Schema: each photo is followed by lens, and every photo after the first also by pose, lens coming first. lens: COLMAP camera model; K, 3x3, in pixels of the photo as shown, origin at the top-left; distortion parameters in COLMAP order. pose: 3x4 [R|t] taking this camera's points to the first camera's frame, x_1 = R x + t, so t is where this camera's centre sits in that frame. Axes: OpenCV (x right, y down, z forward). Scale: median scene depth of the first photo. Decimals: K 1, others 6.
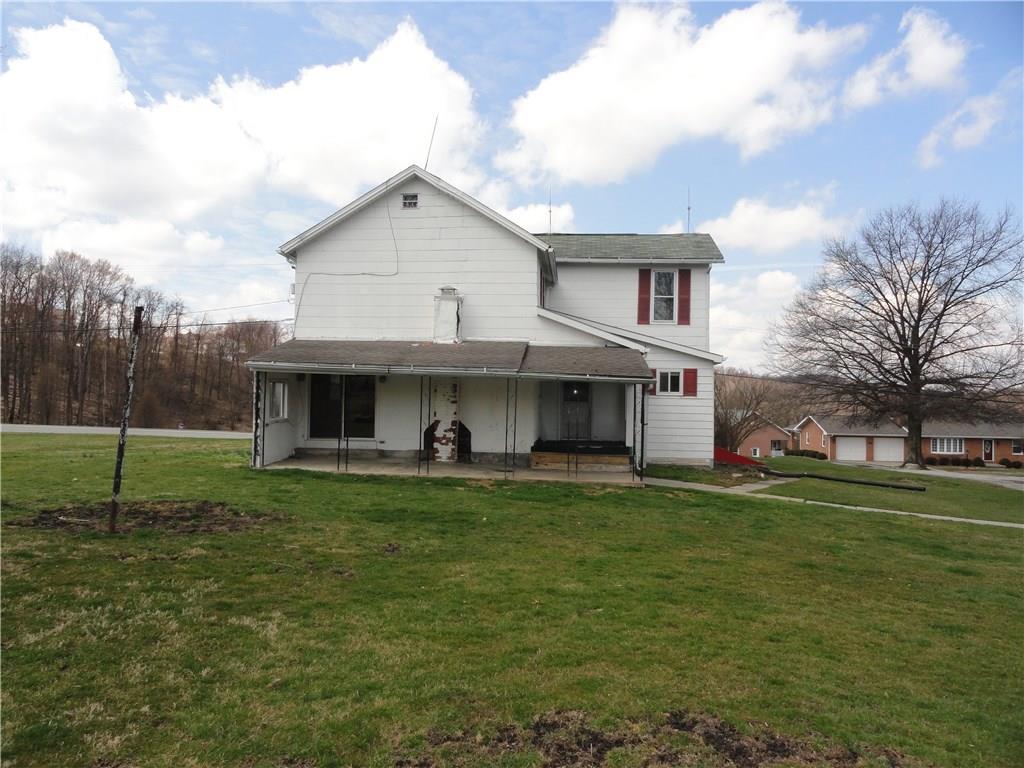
lens RADIAL K [[715.1, 0, 511.8], [0, 715.1, 384.9], [0, 0, 1]] dist [0.000200, 0.000085]
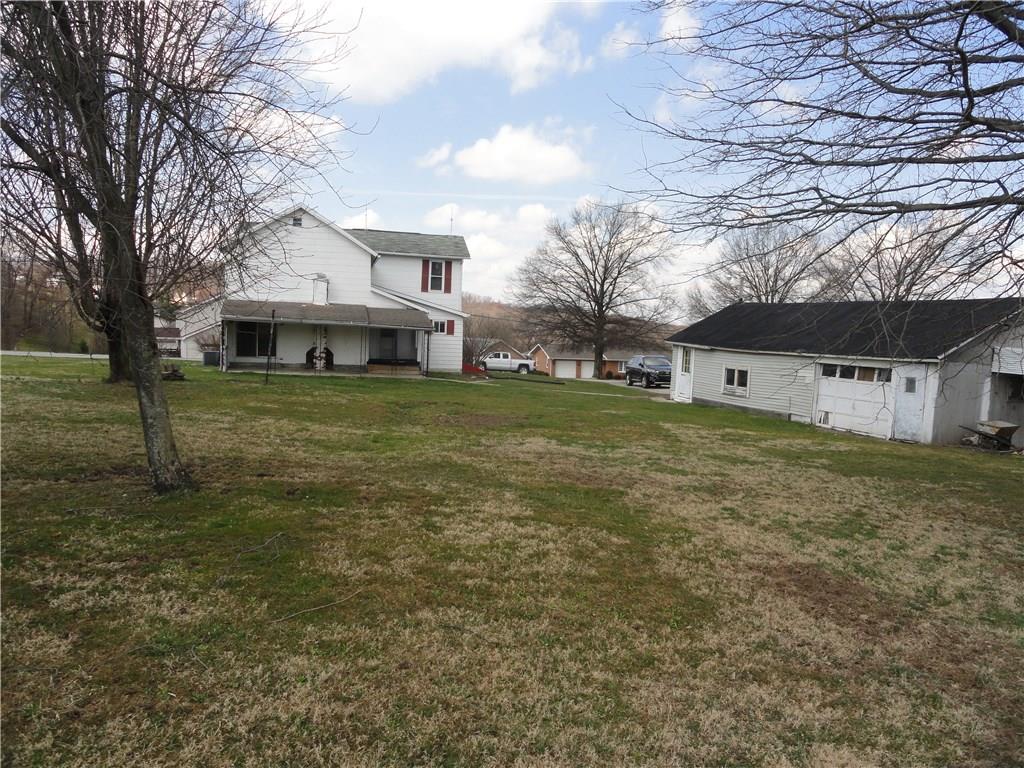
lens RADIAL K [[715.1, 0, 512.0], [0, 715.1, 384.8], [0, 0, 1]] dist [0.000200, 0.000085]
pose [[0.945321, -0.007387, 0.326059, -0.198711], [-0.026808, 0.994601, 0.100255, -0.045165], [-0.325039, -0.103514, 0.940018, -0.784482]]
